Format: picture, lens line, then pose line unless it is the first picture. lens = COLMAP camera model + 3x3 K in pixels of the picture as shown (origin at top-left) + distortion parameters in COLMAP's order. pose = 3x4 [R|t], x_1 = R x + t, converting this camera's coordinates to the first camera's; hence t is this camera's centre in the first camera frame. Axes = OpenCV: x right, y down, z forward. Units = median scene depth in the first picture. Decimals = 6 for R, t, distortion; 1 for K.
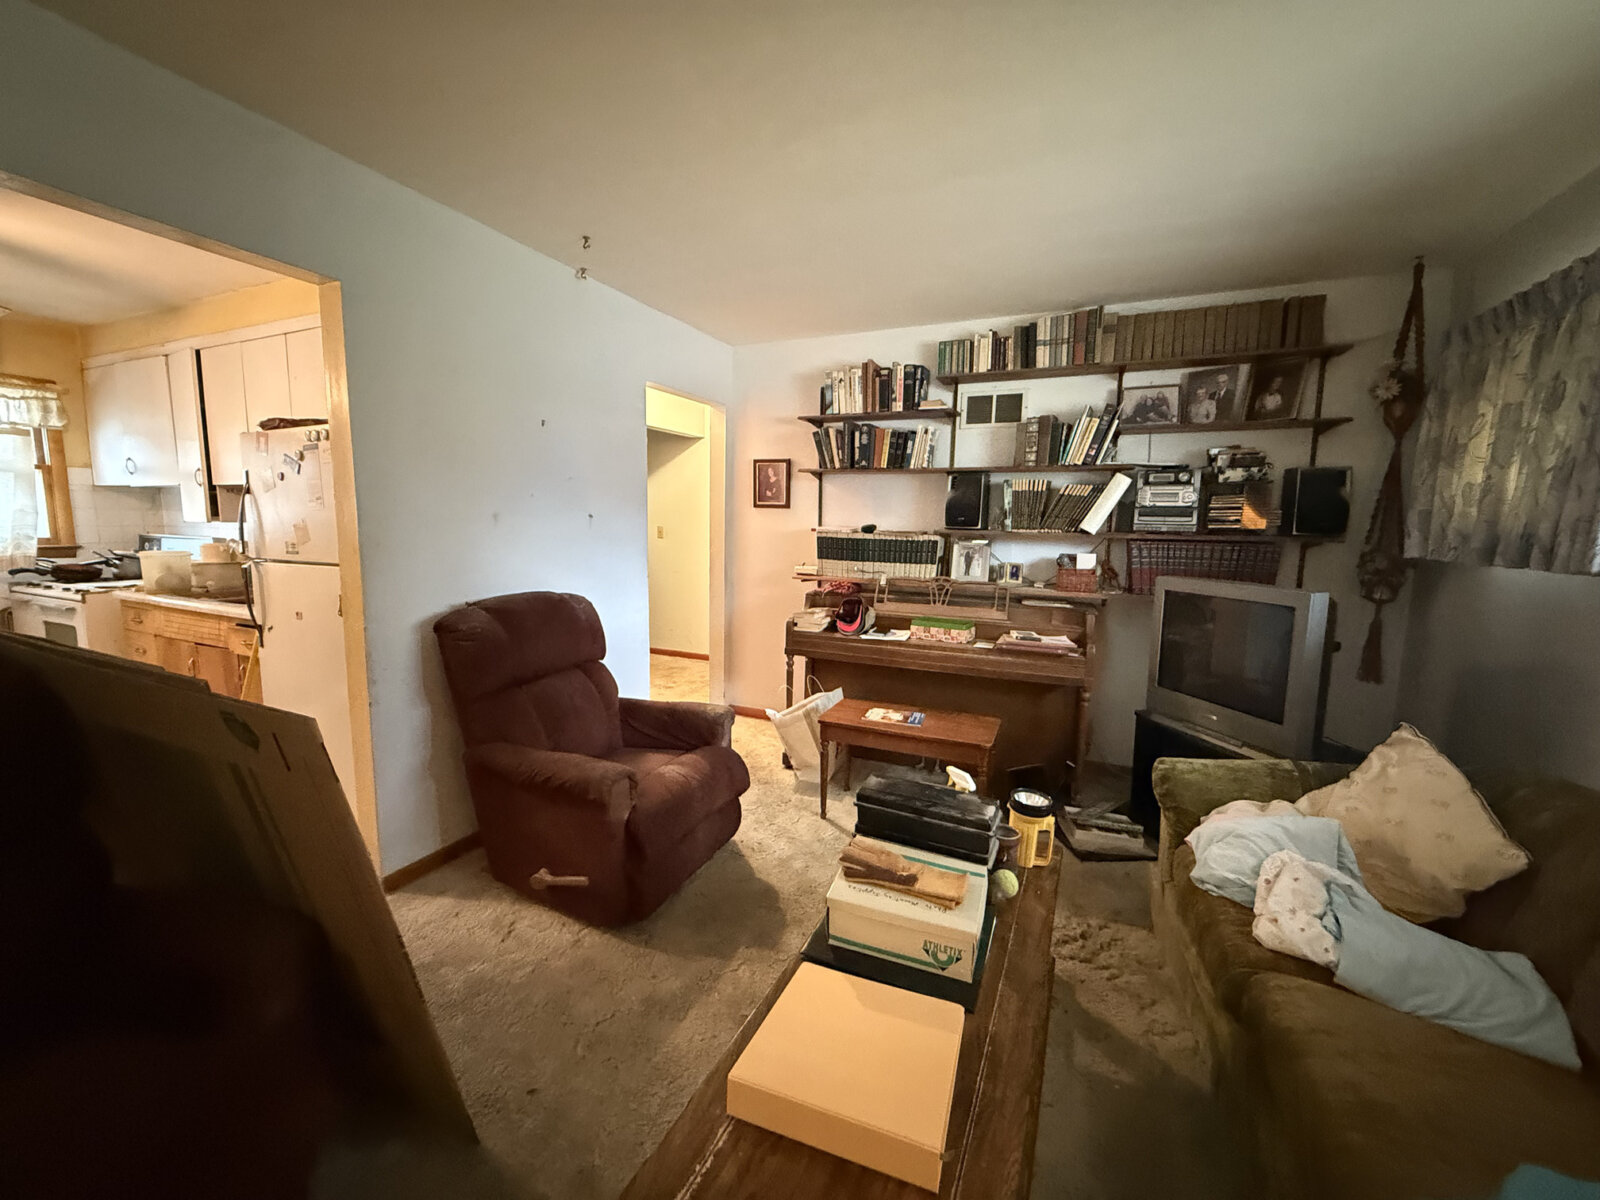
lens RADIAL K [[636.2, 0, 801.3], [0, 636.2, 597.3], [0, 0, 1]] dist [0.001400, -0.000077]
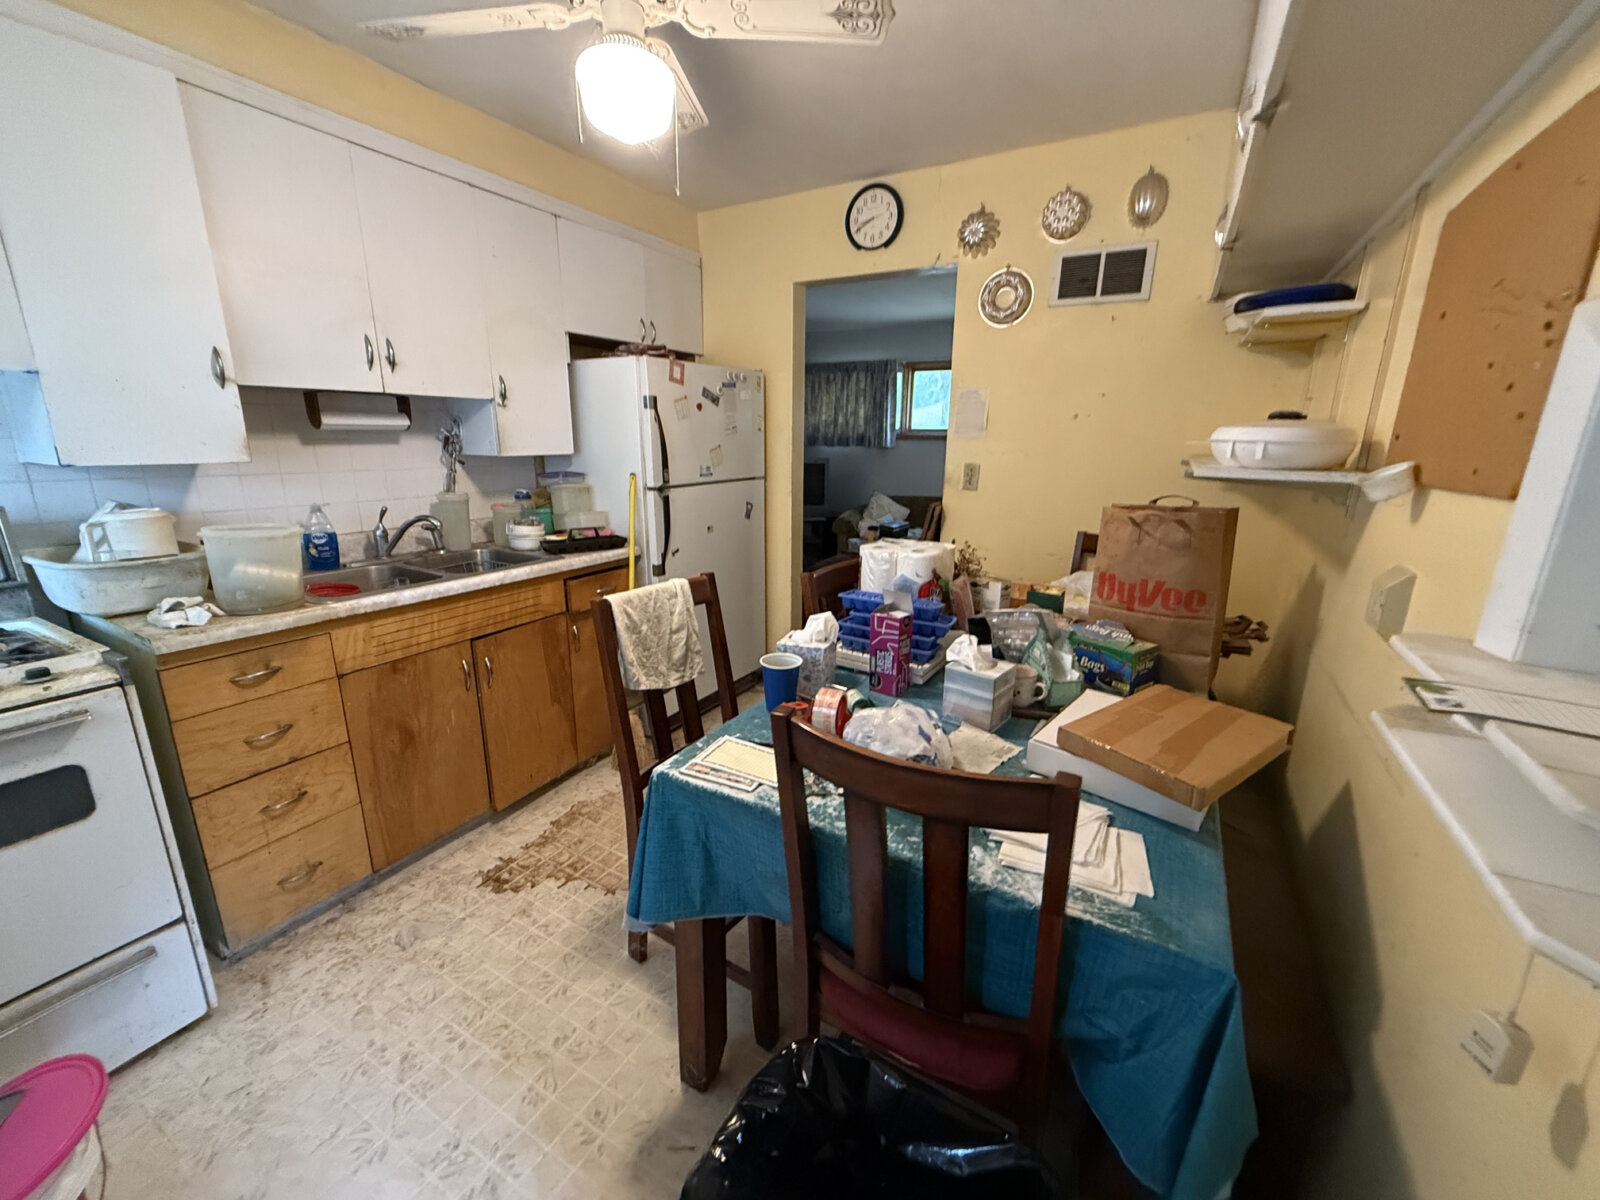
lens RADIAL K [[636.2, 0, 799.8], [0, 636.2, 597.9], [0, 0, 1]] dist [0.001400, -0.000077]
pose [[0.089894, -0.264249, 0.960256, -1.378403], [0.109964, 0.960898, 0.254132, -0.091887], [-0.989862, 0.082749, 0.115437, 0.507554]]
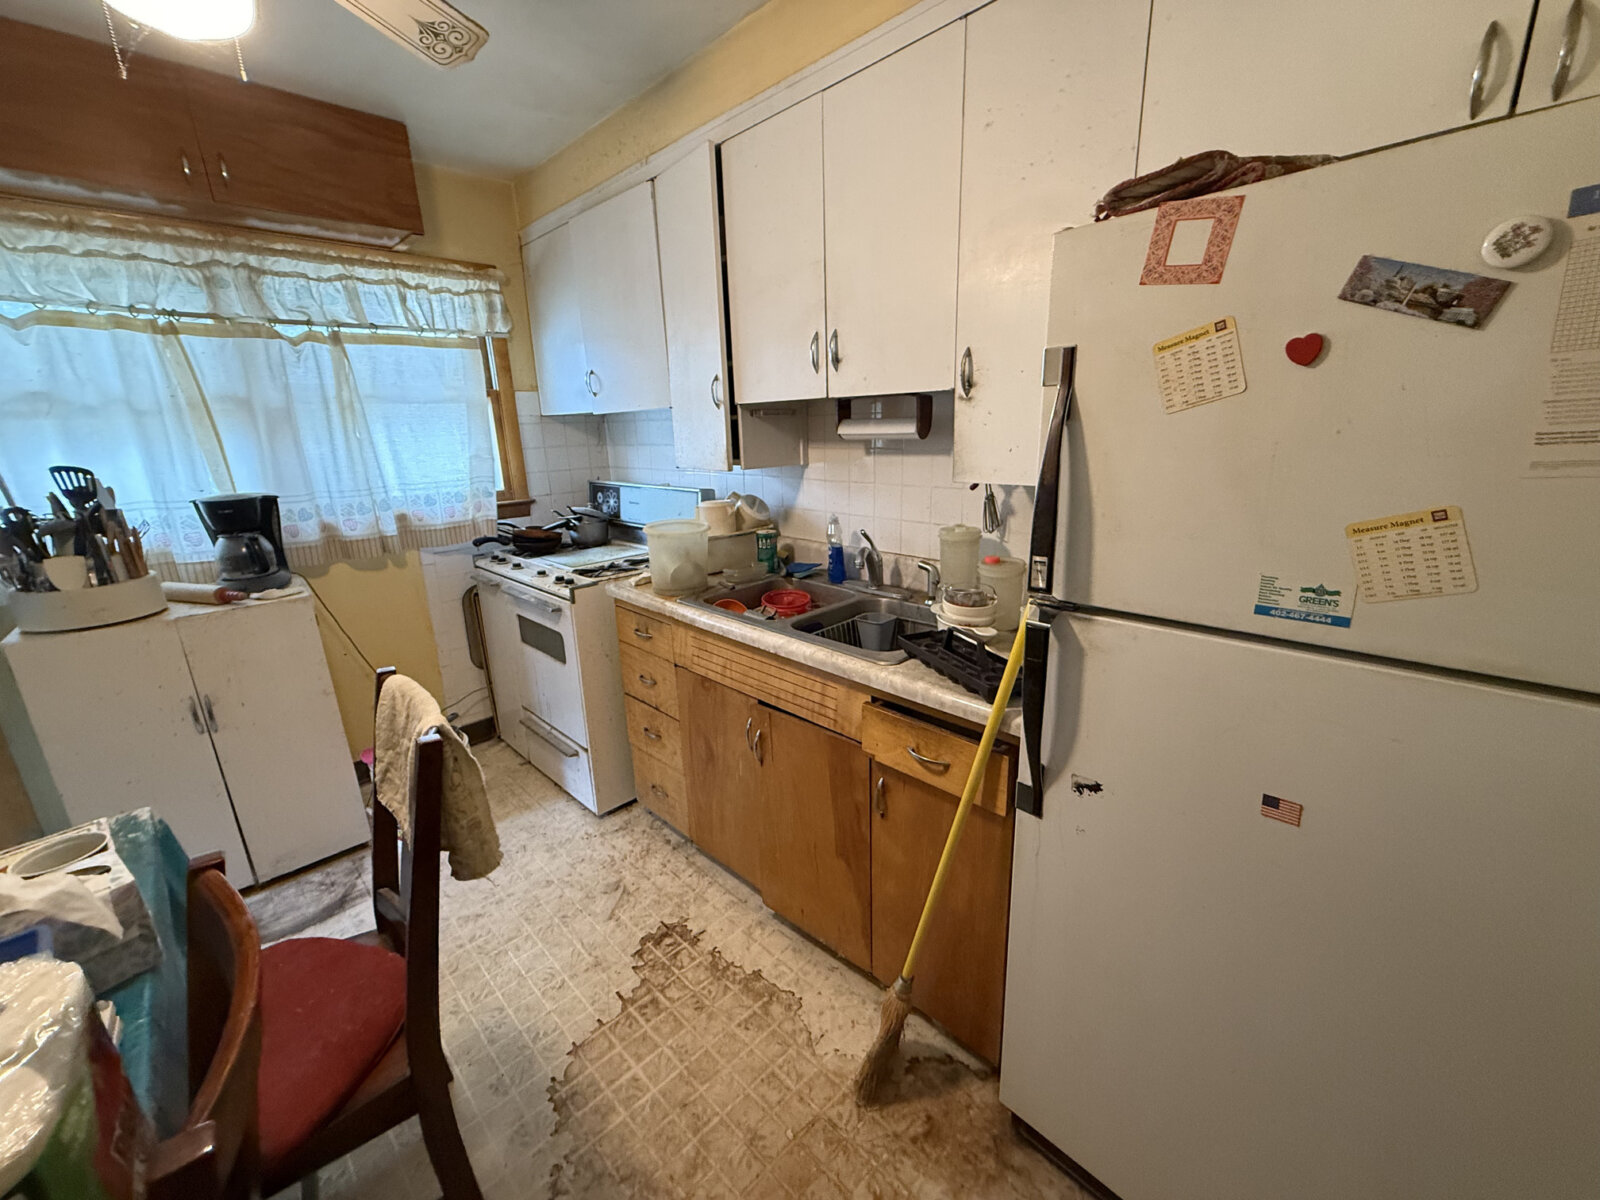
lens RADIAL K [[636.2, 0, 795.5], [0, 636.2, 596.5], [0, 0, 1]] dist [0.001400, -0.000077]
pose [[0.934350, 0.050457, -0.352768, -0.646725], [0.001759, 0.989260, 0.146153, -0.086694], [0.356353, -0.137178, 0.924226, 0.454288]]
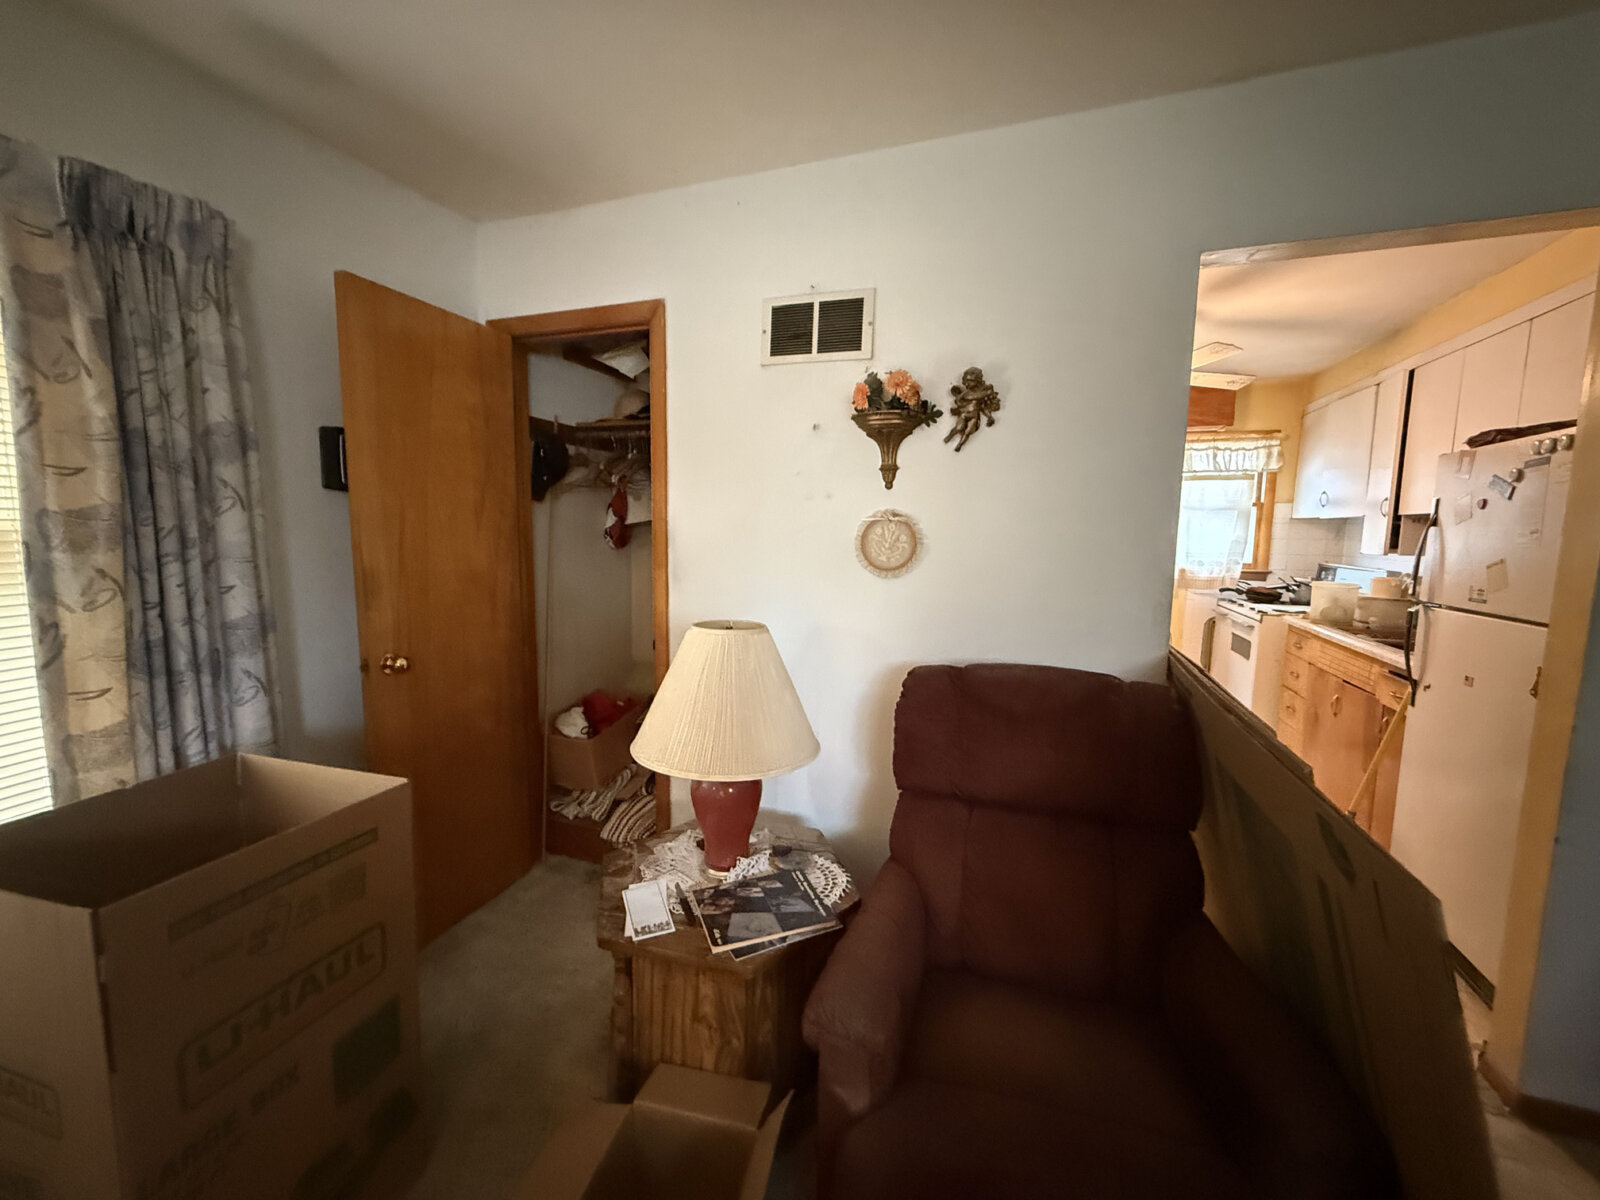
lens RADIAL K [[636.2, 0, 796.4], [0, 636.2, 598.3], [0, 0, 1]] dist [0.001400, -0.000077]
pose [[0.071563, 0.095862, -0.992819, -0.058179], [-0.132653, 0.987444, 0.085781, -0.020456], [0.988576, 0.125561, 0.083381, 0.076323]]
